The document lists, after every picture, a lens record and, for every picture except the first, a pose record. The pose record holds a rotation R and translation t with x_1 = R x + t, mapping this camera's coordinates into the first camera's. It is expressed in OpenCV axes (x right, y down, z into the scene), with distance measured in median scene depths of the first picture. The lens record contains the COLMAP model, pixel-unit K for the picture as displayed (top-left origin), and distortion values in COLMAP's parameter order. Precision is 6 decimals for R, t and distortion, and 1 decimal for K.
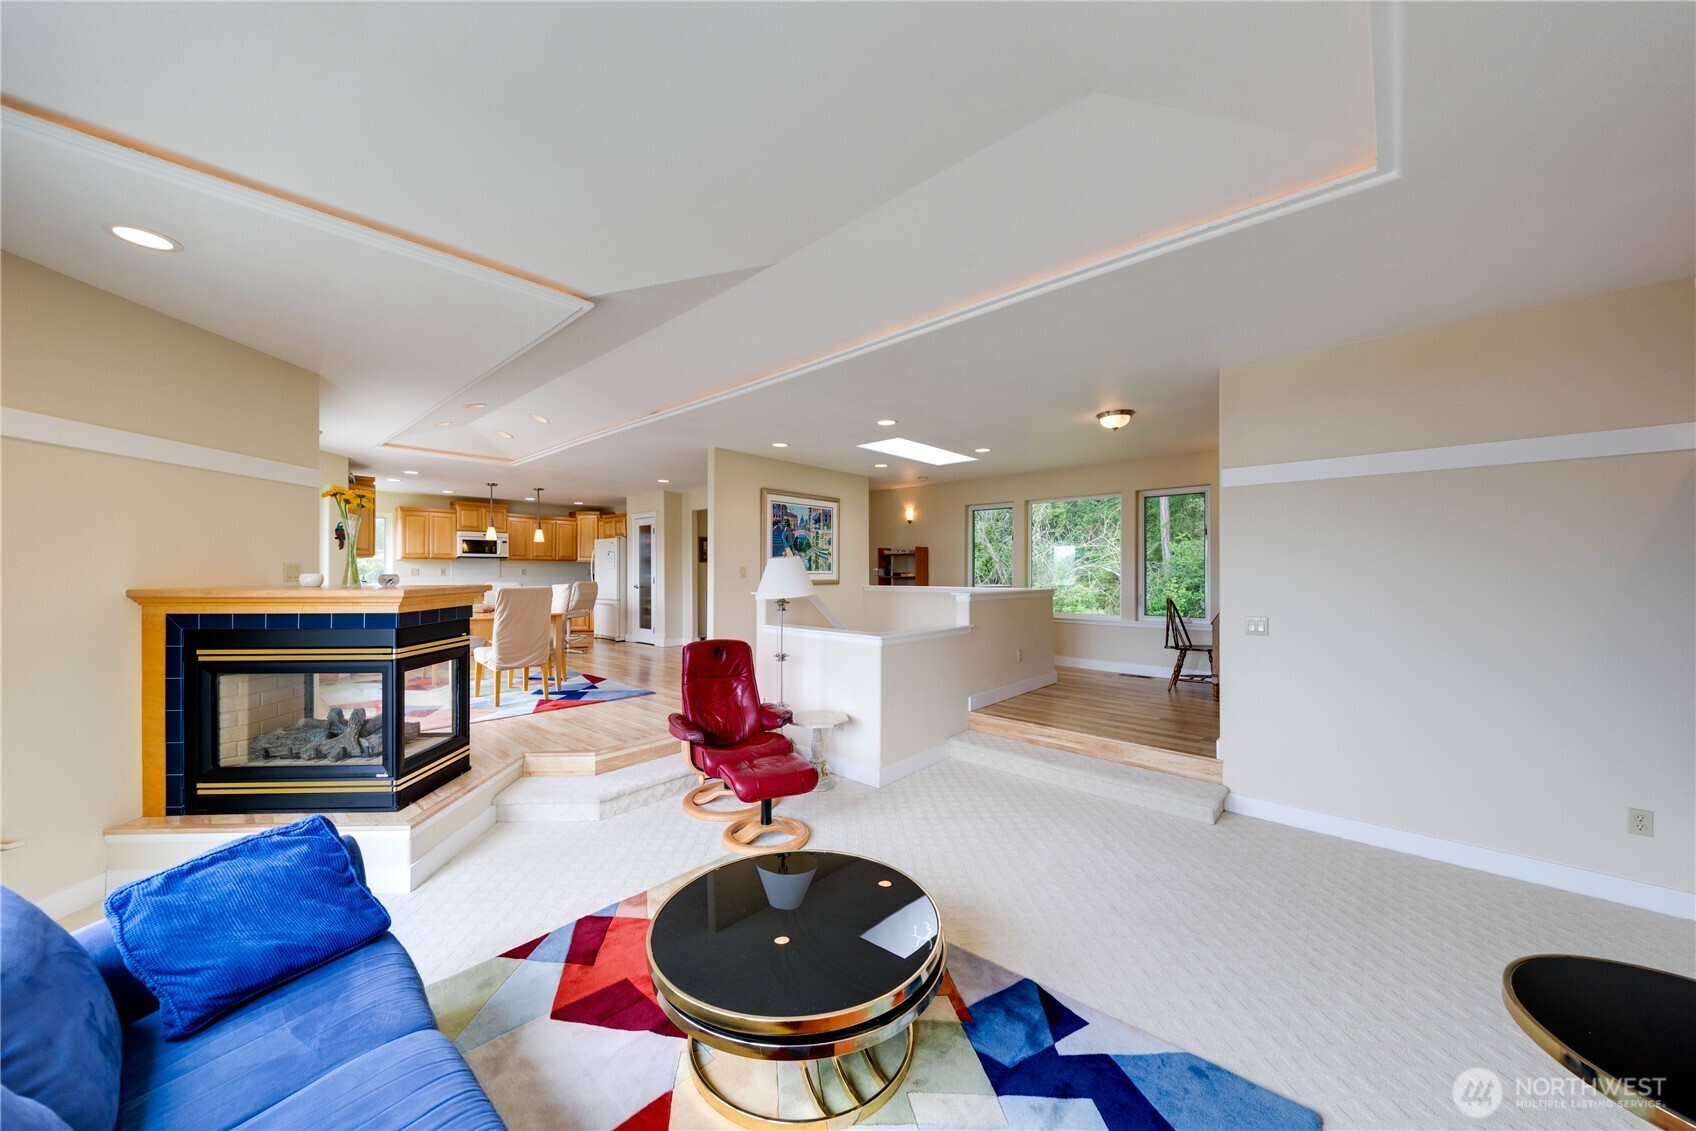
lens RADIAL K [[593.9, 0, 843.8], [0, 593.9, 572.6], [0, 0, 1]] dist [0.004953, -0.001046]
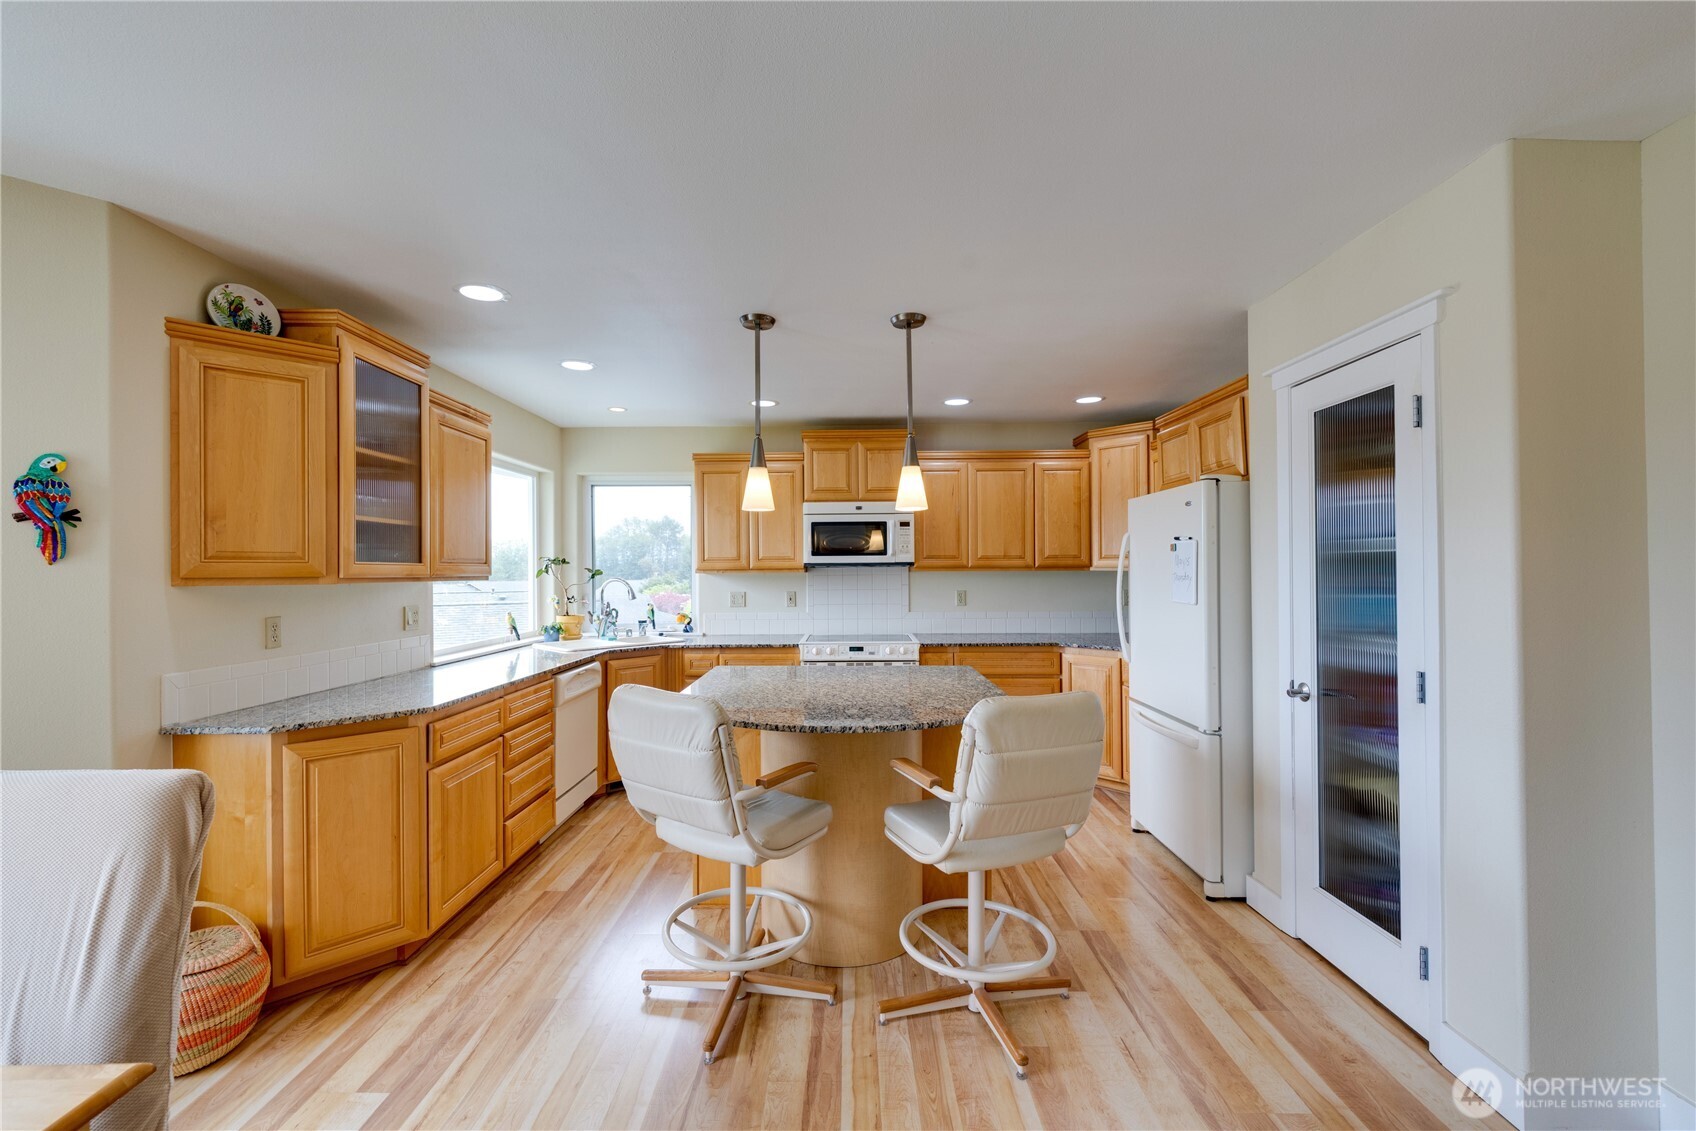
lens RADIAL K [[716.3, 0, 844.7], [0, 716.3, 568.0], [0, 0, 1]] dist [0.004366, 0.000259]
pose [[0.669850, -0.007794, -0.742455, -0.352837], [0.007027, 0.999967, -0.004157, -0.029462], [0.742463, -0.002433, 0.669883, 0.928394]]
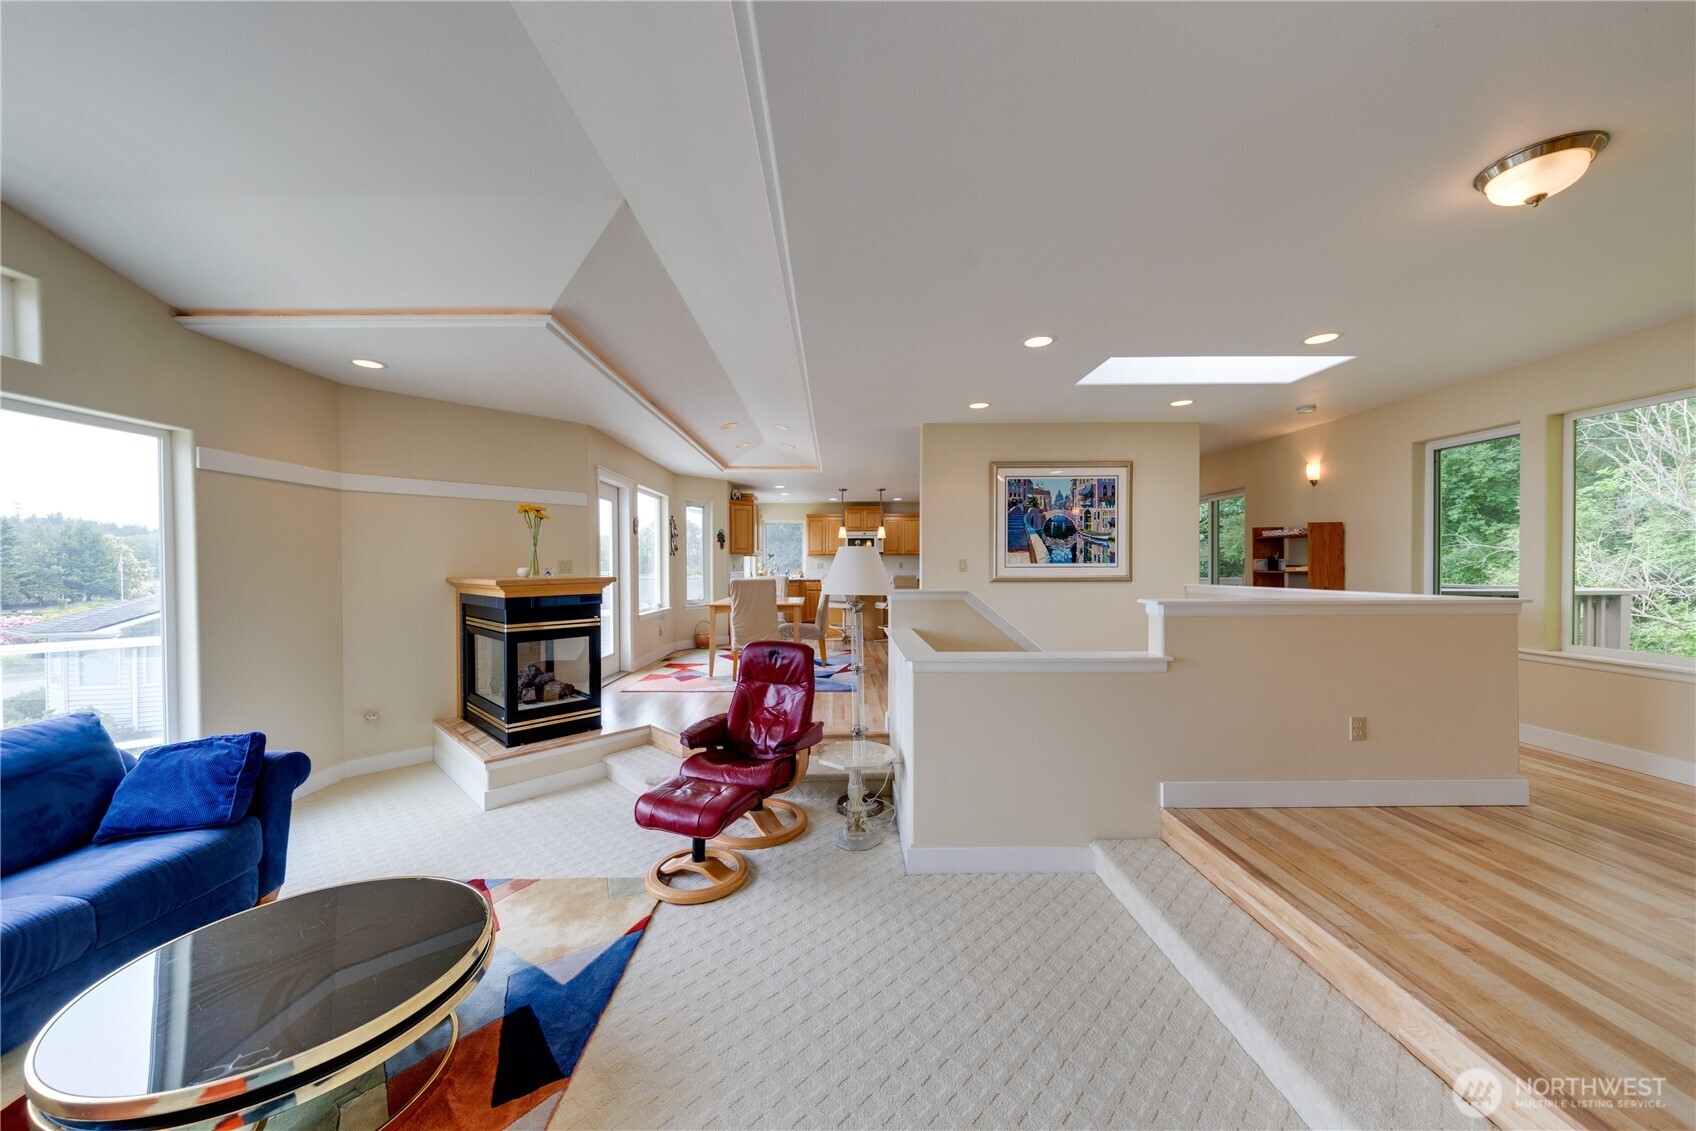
lens RADIAL K [[593.9, 0, 839.9], [0, 593.9, 567.1], [0, 0, 1]] dist [0.004953, -0.001046]
pose [[0.677089, -0.001155, -0.735901, 0.286428], [0.002141, 0.999998, 0.000400, 0.001010], [0.735898, -0.001847, 0.677089, 0.260909]]
